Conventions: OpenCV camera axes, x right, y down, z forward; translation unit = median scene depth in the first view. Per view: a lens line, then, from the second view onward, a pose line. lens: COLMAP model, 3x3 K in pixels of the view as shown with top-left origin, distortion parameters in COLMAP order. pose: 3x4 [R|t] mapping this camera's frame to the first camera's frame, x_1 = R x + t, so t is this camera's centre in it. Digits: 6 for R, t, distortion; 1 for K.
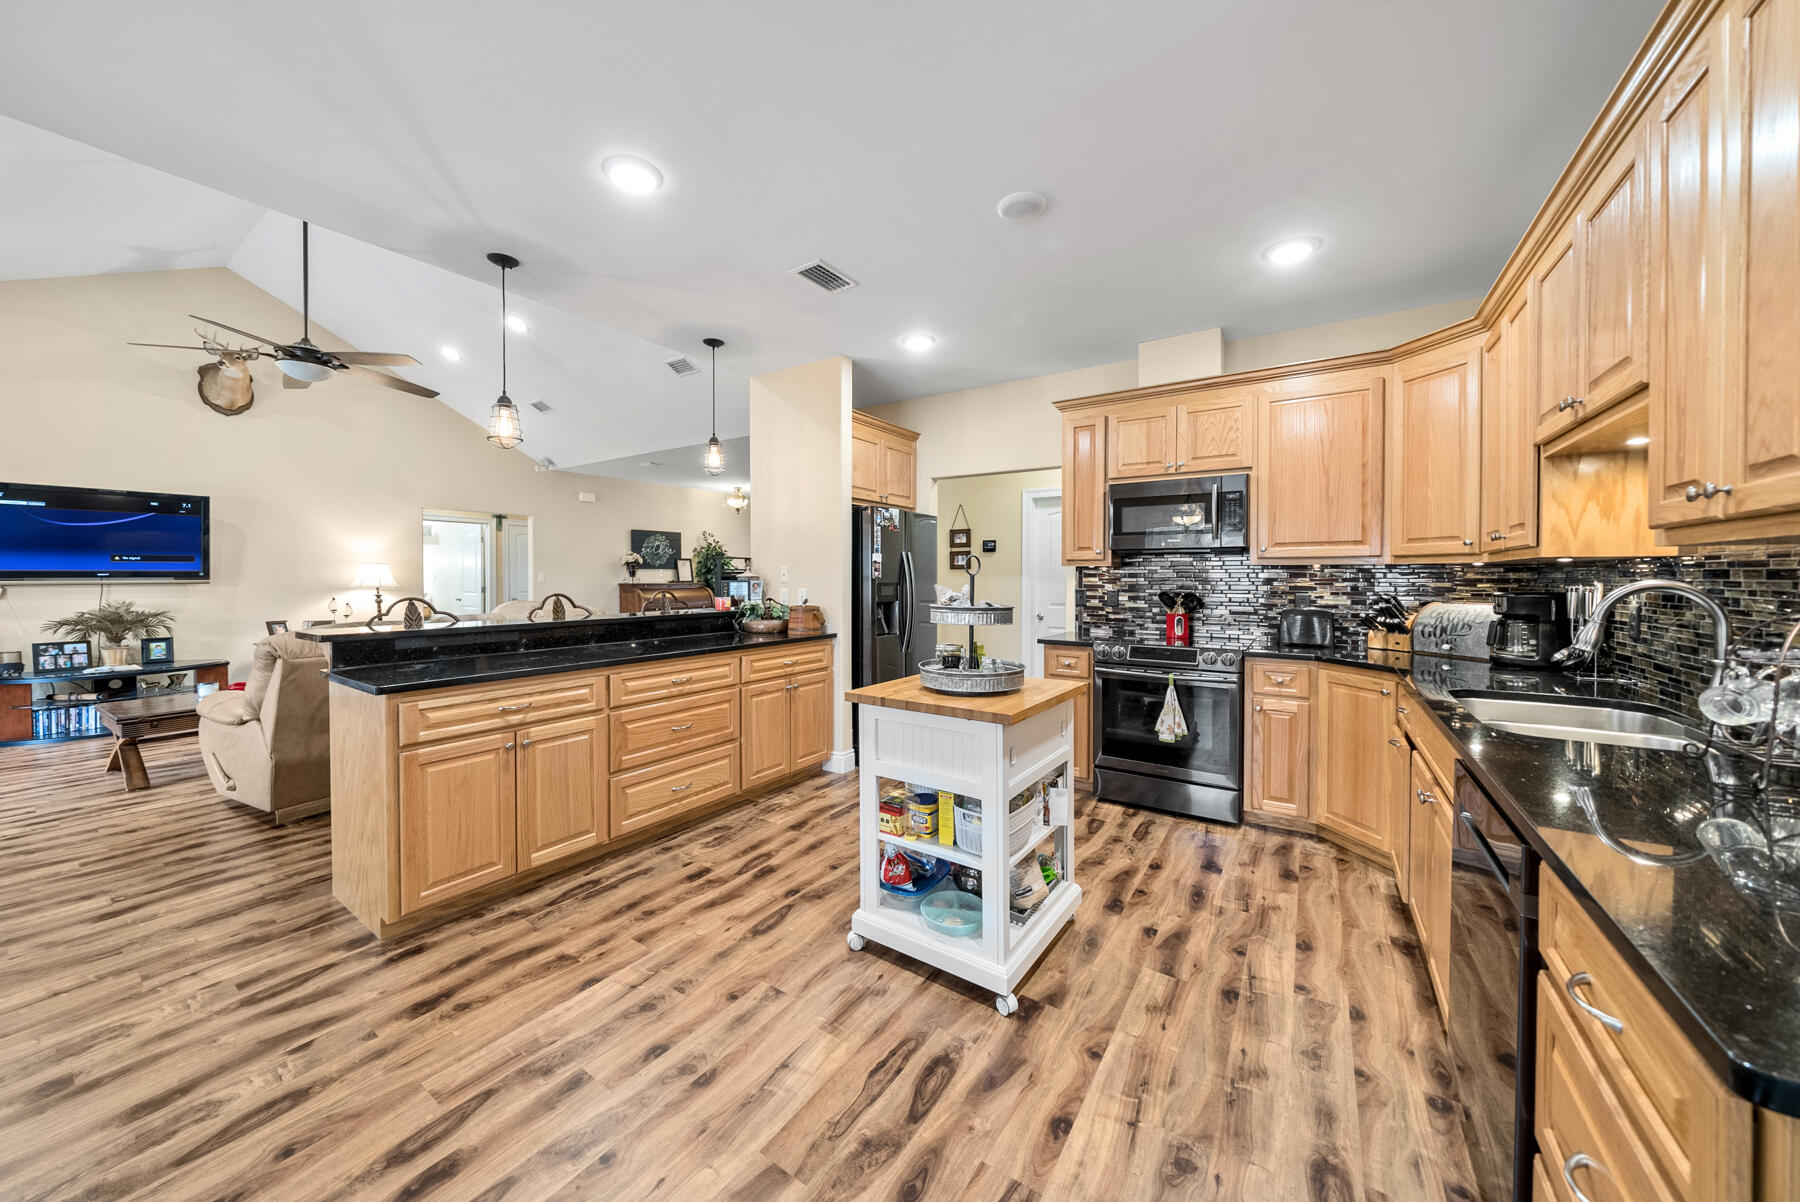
lens RADIAL K [[629.5, 0, 878.6], [0, 629.5, 582.5], [0, 0, 1]] dist [-0.004310, -0.000644]
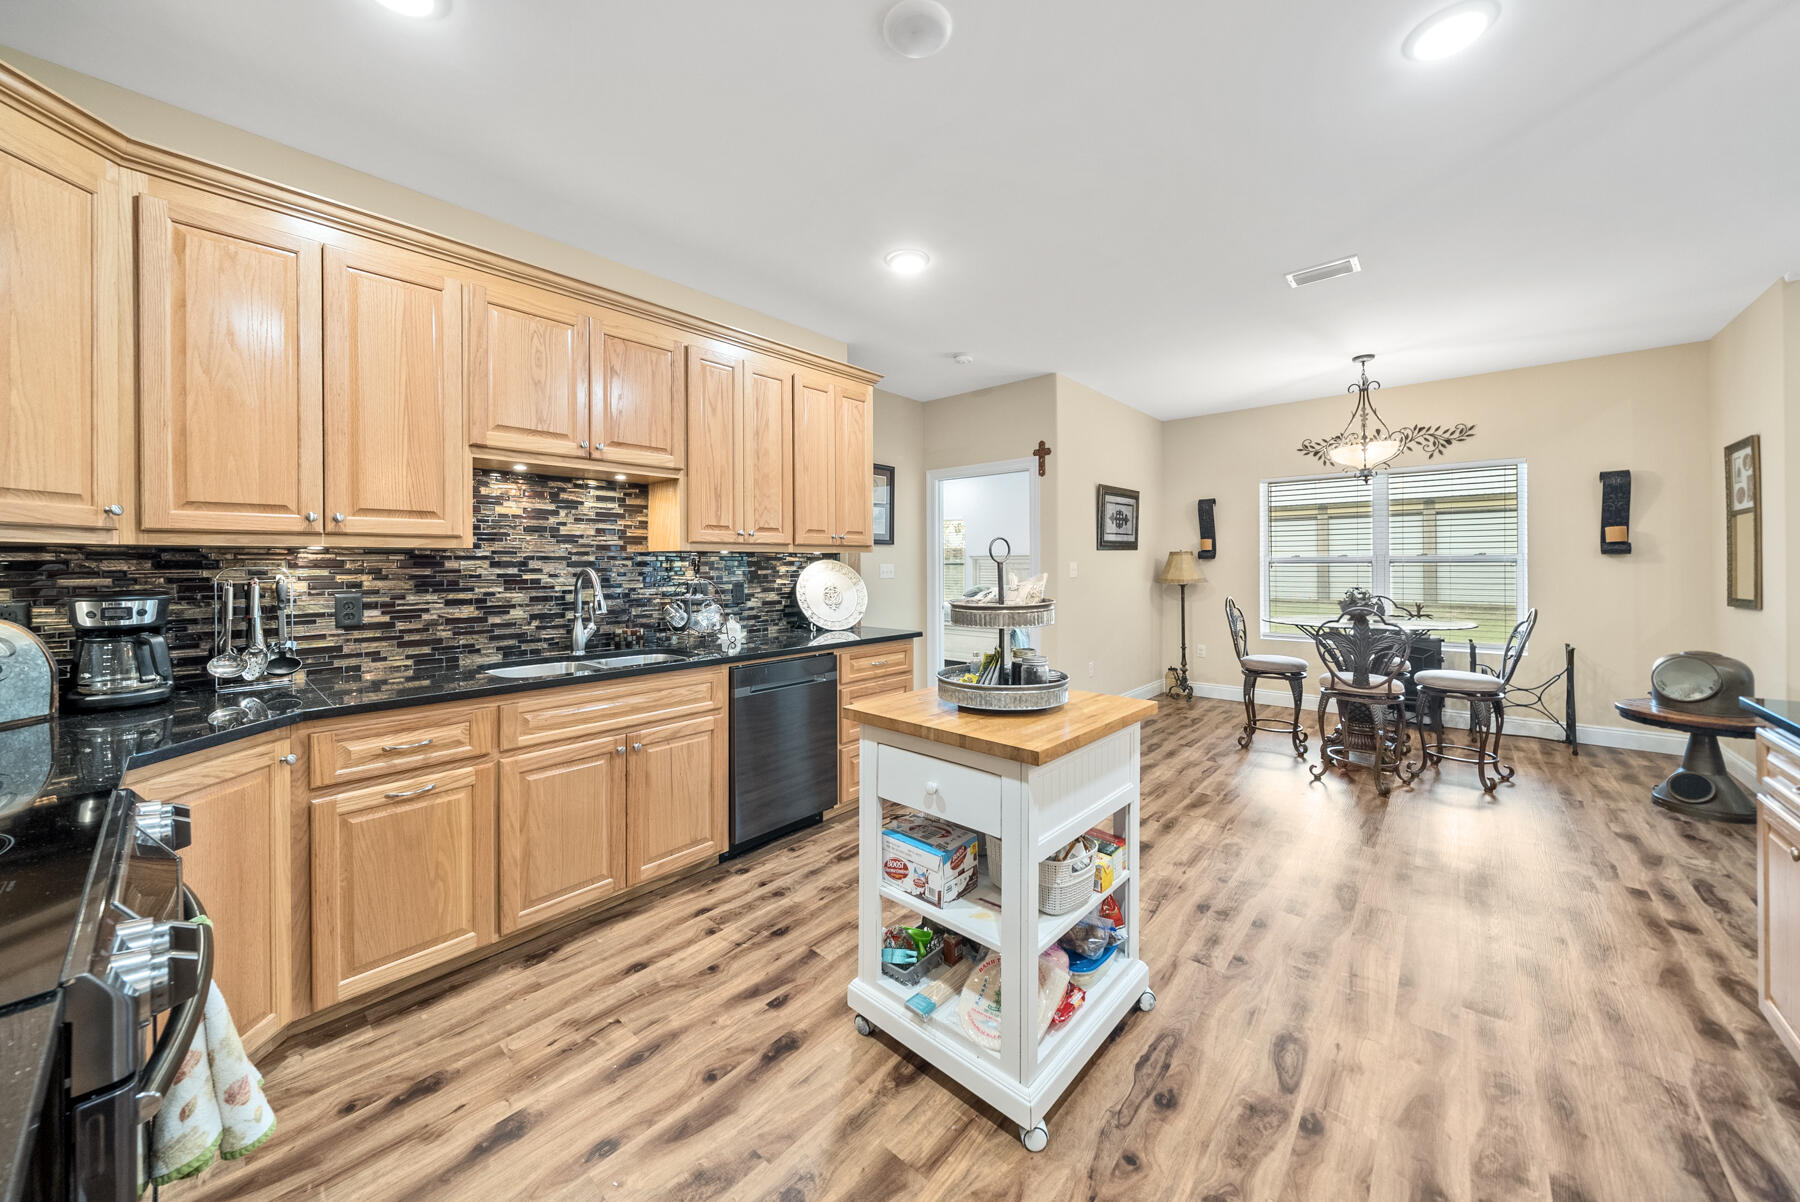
lens RADIAL K [[629.5, 0, 892.0], [0, 629.5, 562.9], [0, 0, 1]] dist [-0.004310, -0.000644]
pose [[-0.992264, 0.002255, 0.124129, 0.132976], [0.003482, 0.999947, 0.009674, -0.014836], [-0.124100, 0.010031, -0.992219, 1.293313]]
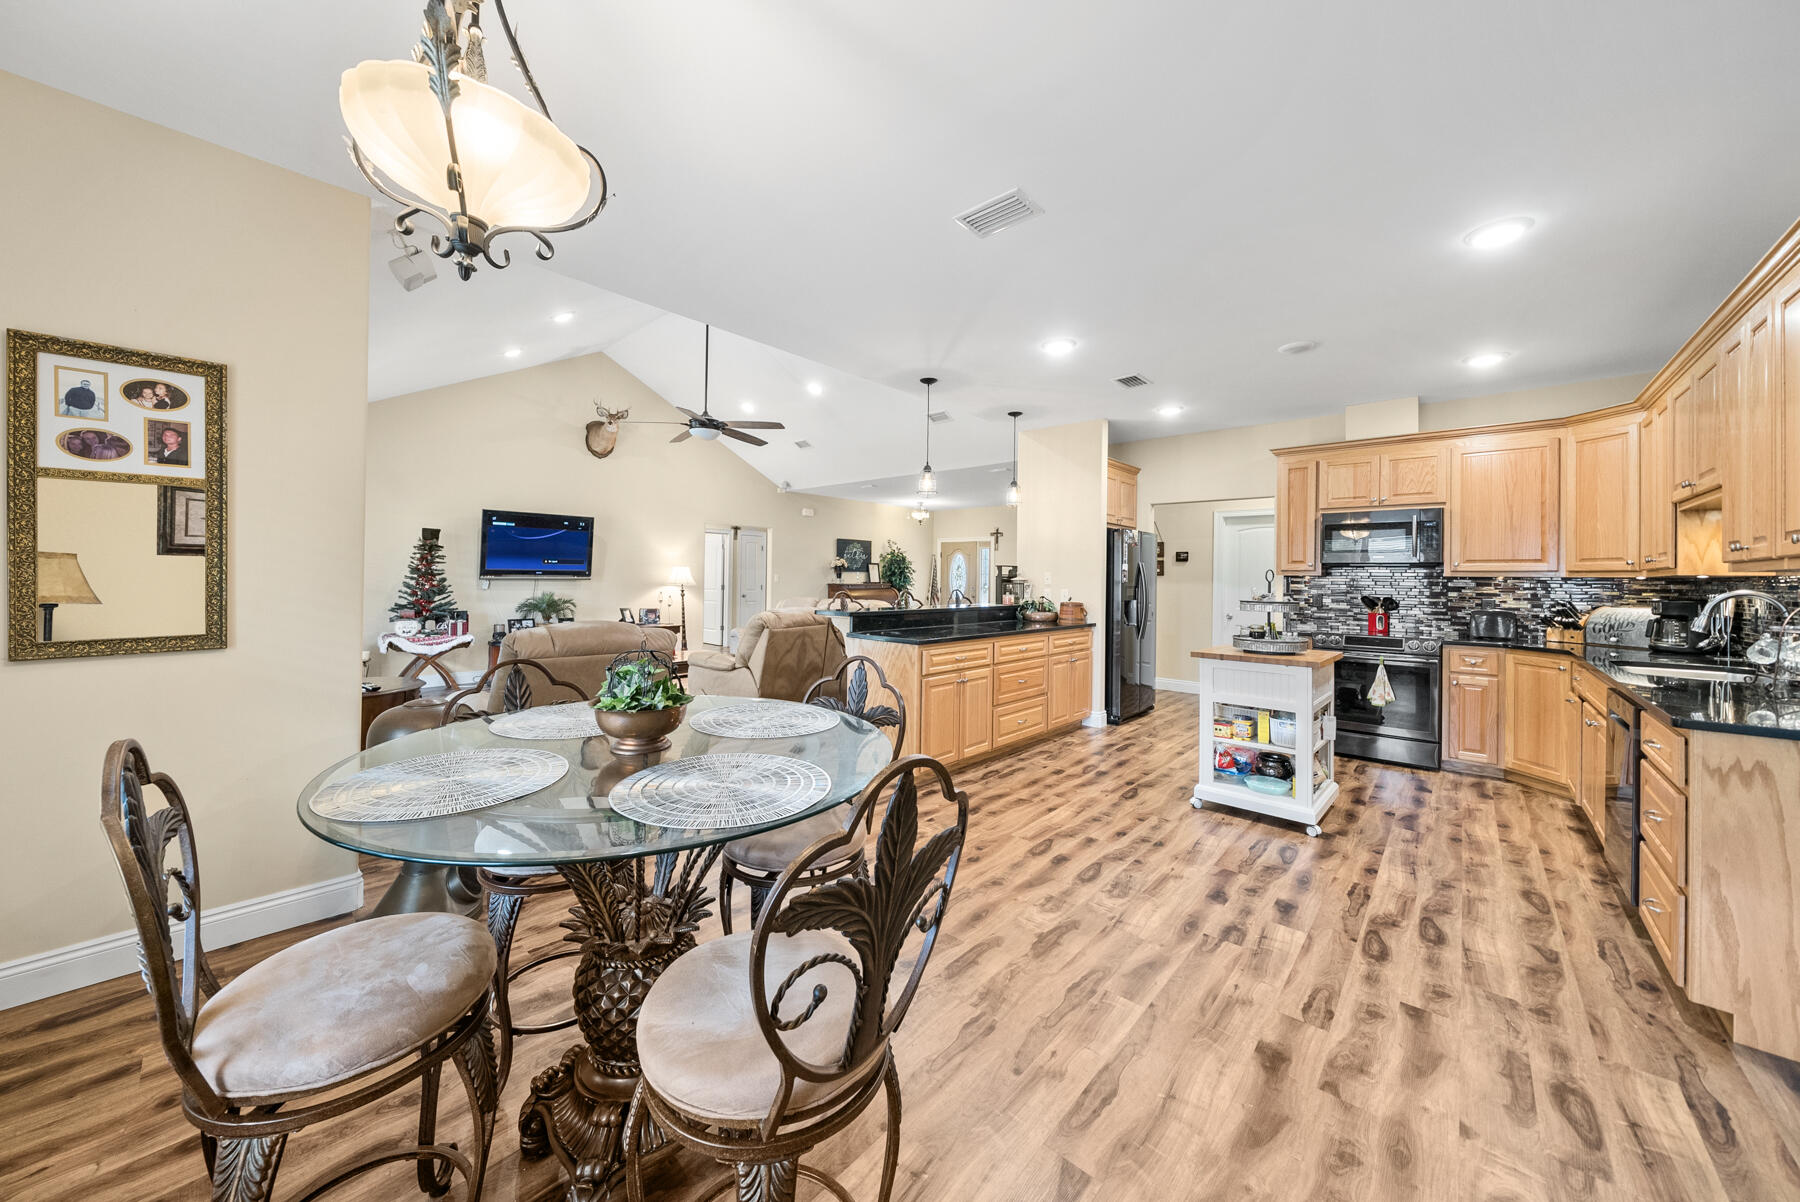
lens RADIAL K [[629.5, 0, 875.1], [0, 629.5, 574.6], [0, 0, 1]] dist [-0.004310, -0.000644]
pose [[0.988916, 0.010841, -0.148077, -0.437584], [-0.013243, 0.999796, -0.015245, 0.004938], [0.147882, 0.017037, 0.988858, -0.530232]]
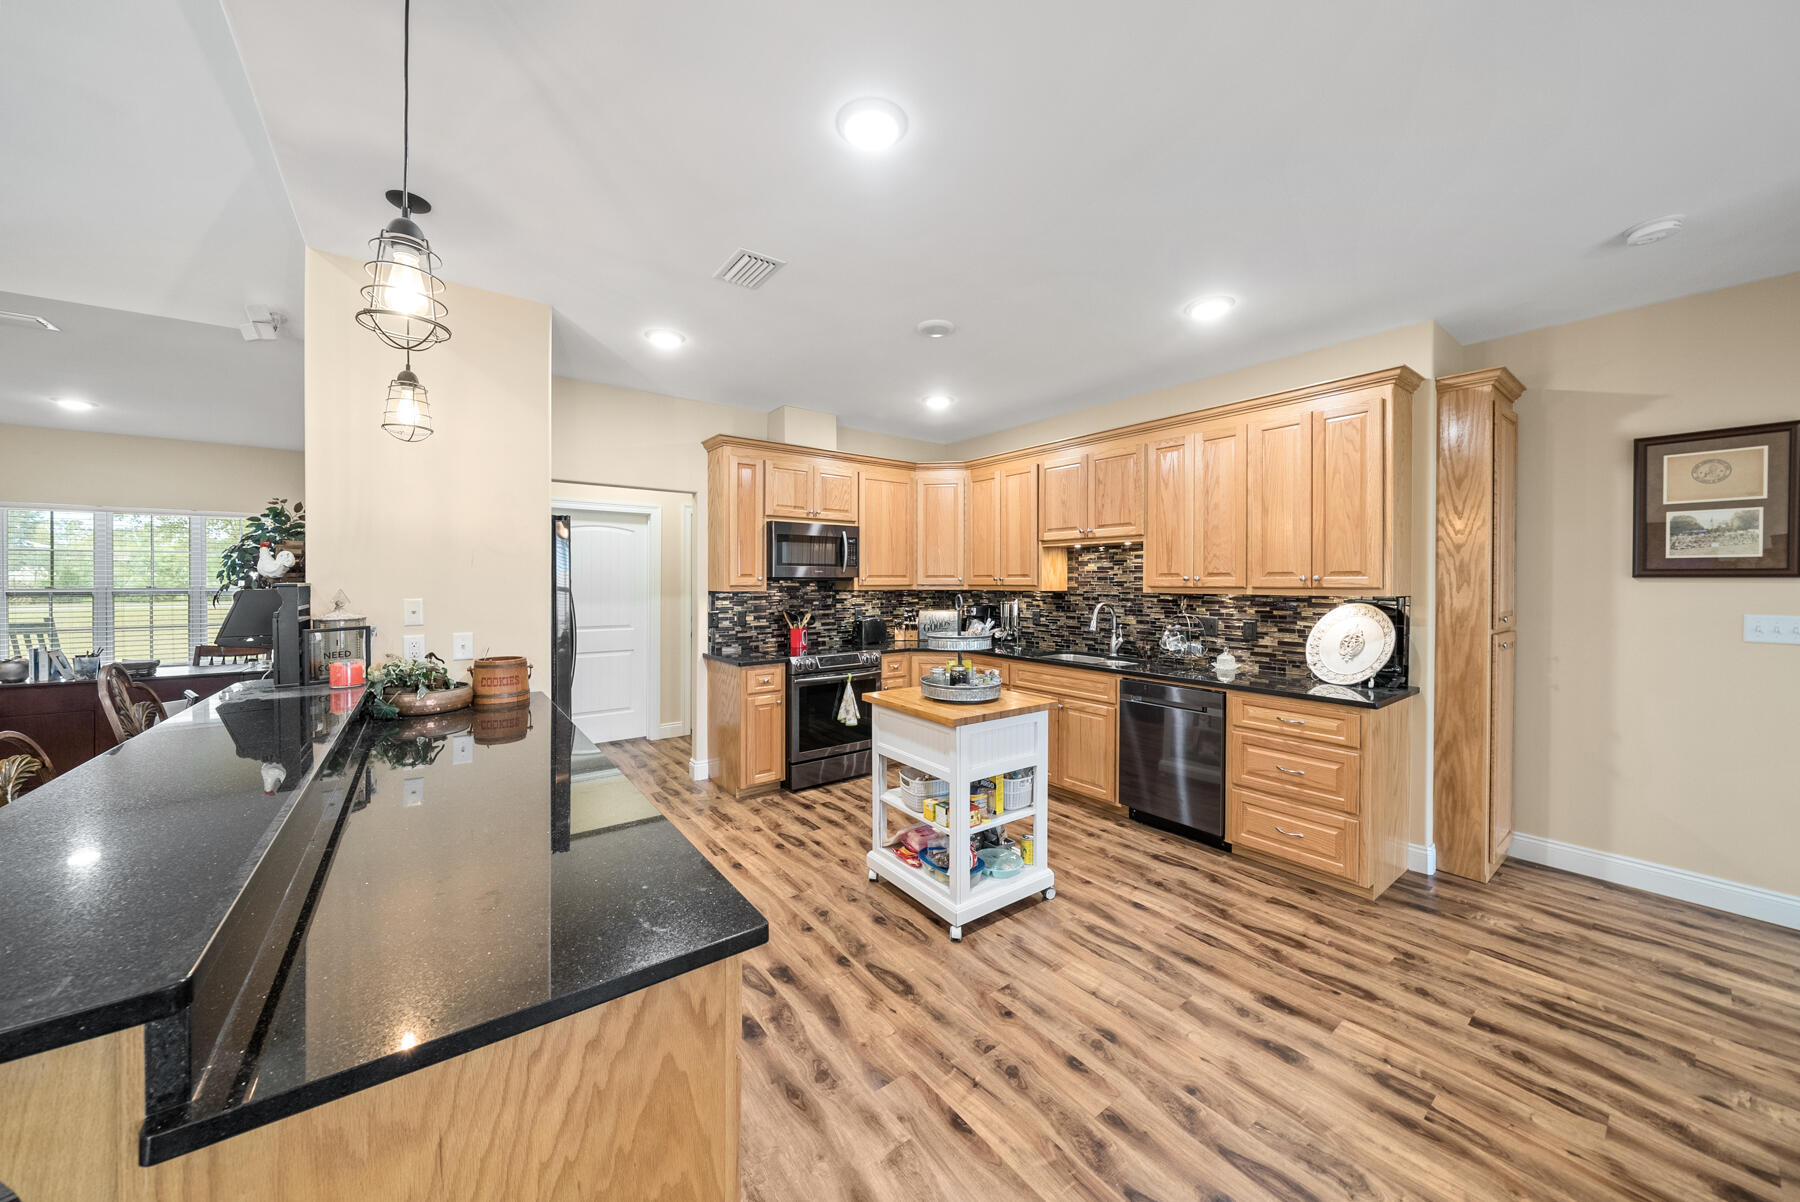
lens RADIAL K [[629.5, 0, 899.3], [0, 629.5, 582.2], [0, 0, 1]] dist [-0.004310, -0.000644]
pose [[0.309749, -0.006620, 0.950795, -0.801330], [0.009957, 0.999944, 0.003719, -0.054948], [-0.950766, 0.008315, 0.309797, 0.509924]]
